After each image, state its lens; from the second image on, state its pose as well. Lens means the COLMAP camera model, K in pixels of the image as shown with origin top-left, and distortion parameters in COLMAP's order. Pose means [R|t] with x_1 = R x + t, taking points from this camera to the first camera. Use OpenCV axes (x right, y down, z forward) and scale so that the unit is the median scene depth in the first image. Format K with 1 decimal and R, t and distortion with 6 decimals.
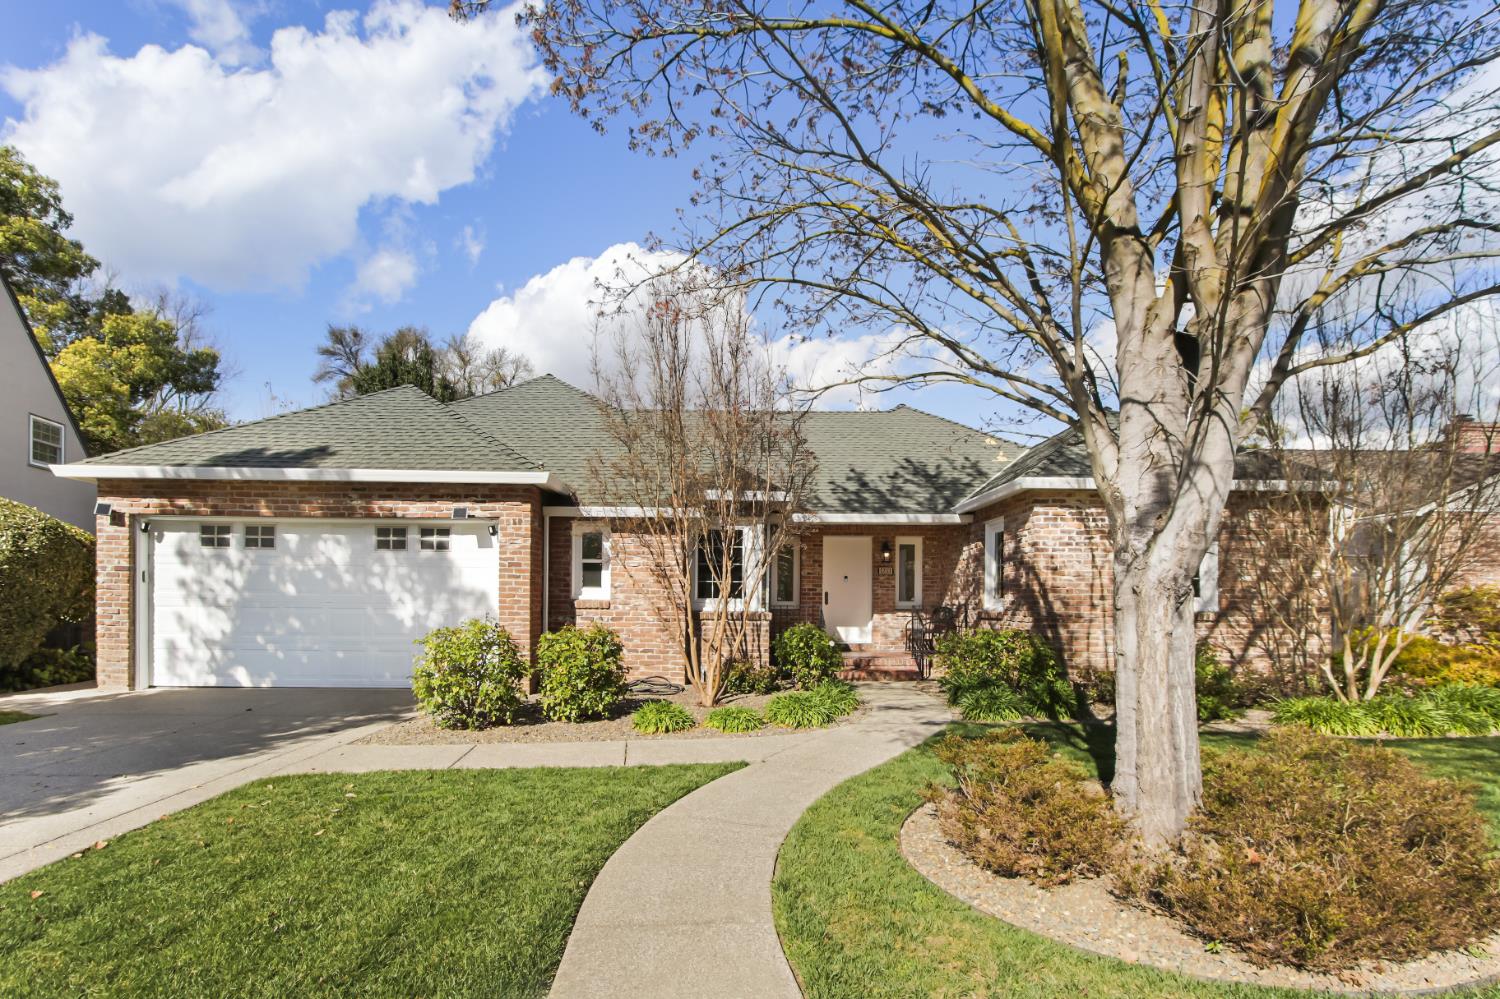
lens RADIAL K [[719.3, 0, 749.8], [0, 719.3, 587.3], [0, 0, 1]] dist [-0.013962, 0.000371]
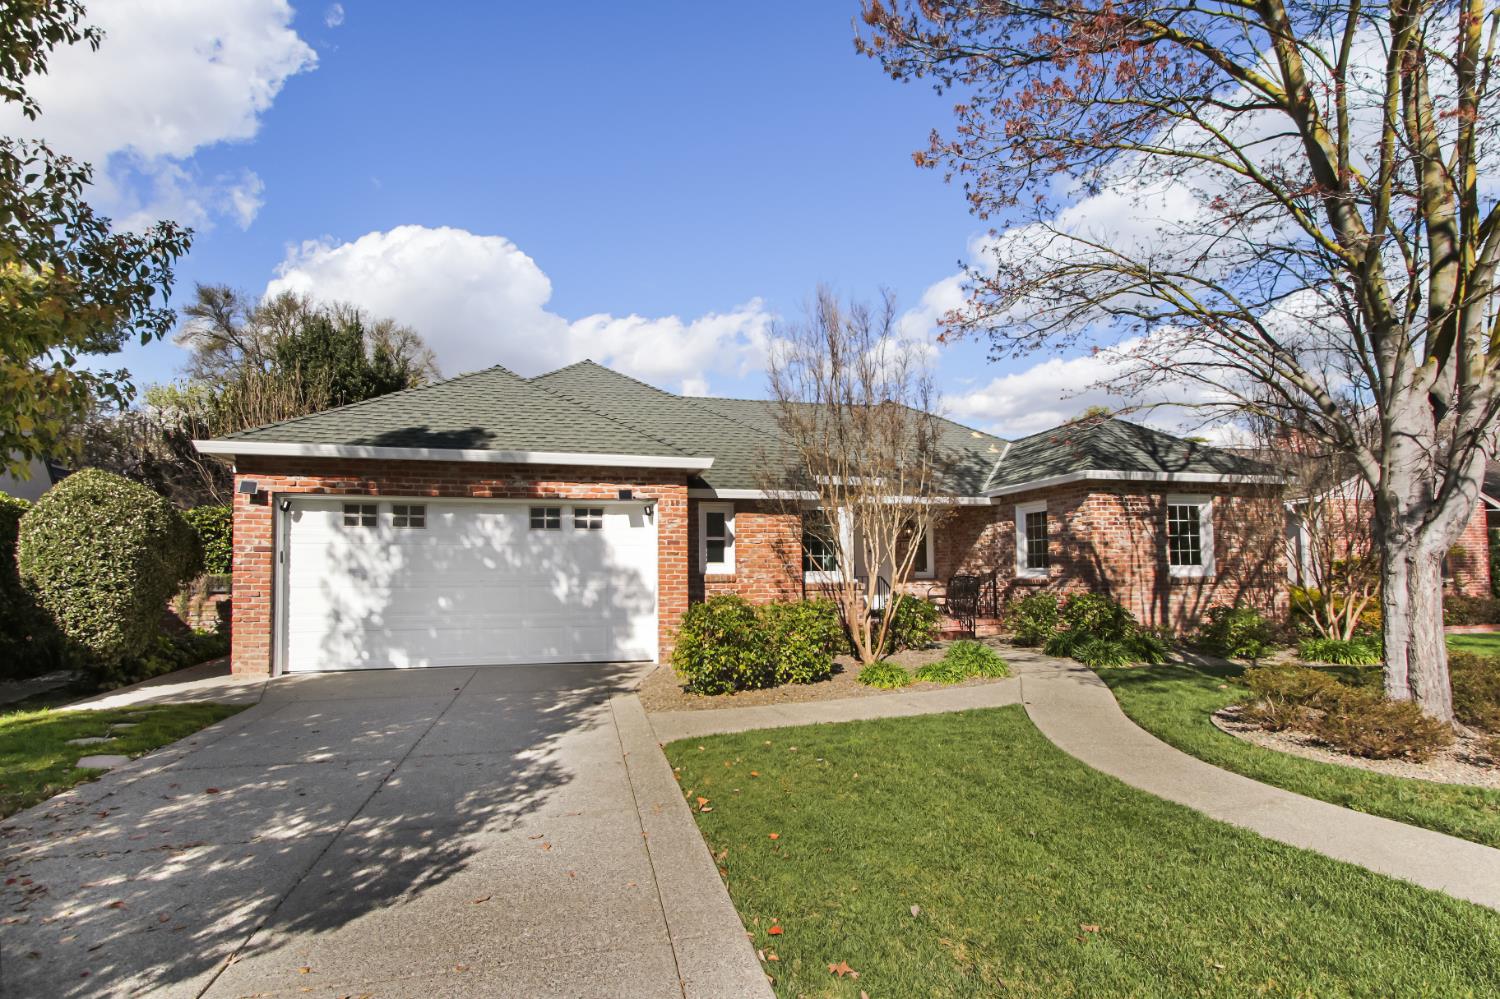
lens RADIAL K [[693.8, 0, 744.4], [0, 693.8, 528.5], [0, 0, 1]] dist [-0.013408, -0.000415]
pose [[0.977617, -0.001537, 0.210389, -0.437885], [0.011026, 0.998974, -0.043935, -0.006068], [-0.210105, 0.045272, 0.976630, -0.038456]]
